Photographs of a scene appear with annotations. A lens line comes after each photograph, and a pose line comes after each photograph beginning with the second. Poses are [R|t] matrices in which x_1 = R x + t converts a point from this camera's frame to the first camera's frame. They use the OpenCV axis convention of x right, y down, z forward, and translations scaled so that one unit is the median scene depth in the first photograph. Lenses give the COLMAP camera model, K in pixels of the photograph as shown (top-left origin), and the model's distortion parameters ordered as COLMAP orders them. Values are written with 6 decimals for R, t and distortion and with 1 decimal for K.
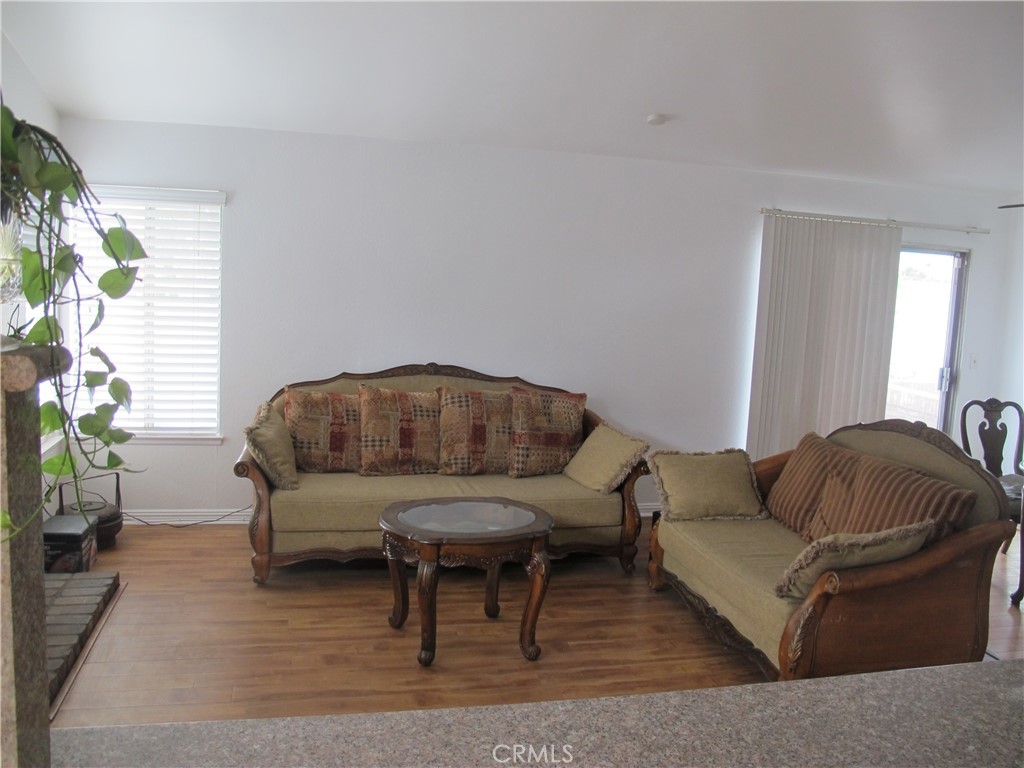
lens RADIAL K [[855.5, 0, 516.4], [0, 855.5, 368.8], [0, 0, 1]] dist [-0.165540, 0.160304]
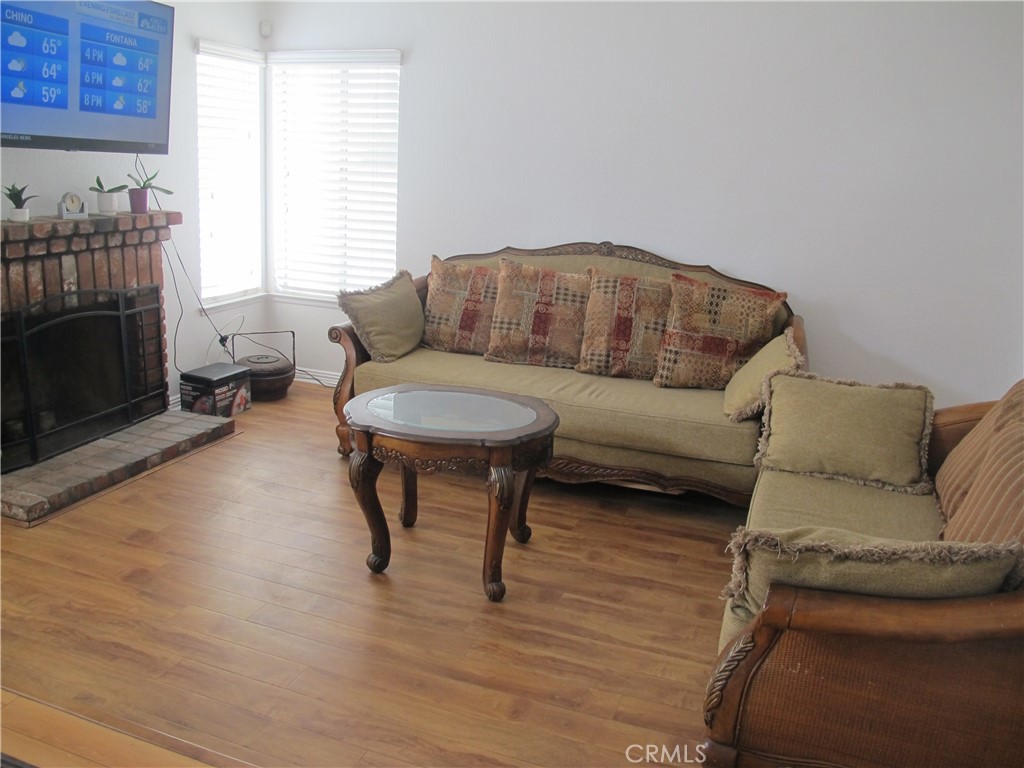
lens RADIAL K [[855.5, 0, 516.4], [0, 855.5, 368.8], [0, 0, 1]] dist [-0.165540, 0.160304]
pose [[0.830514, 0.124240, -0.542964, 0.330471], [-0.067679, 0.990093, 0.123029, 0.022014], [0.552870, -0.065430, 0.830695, 0.268641]]
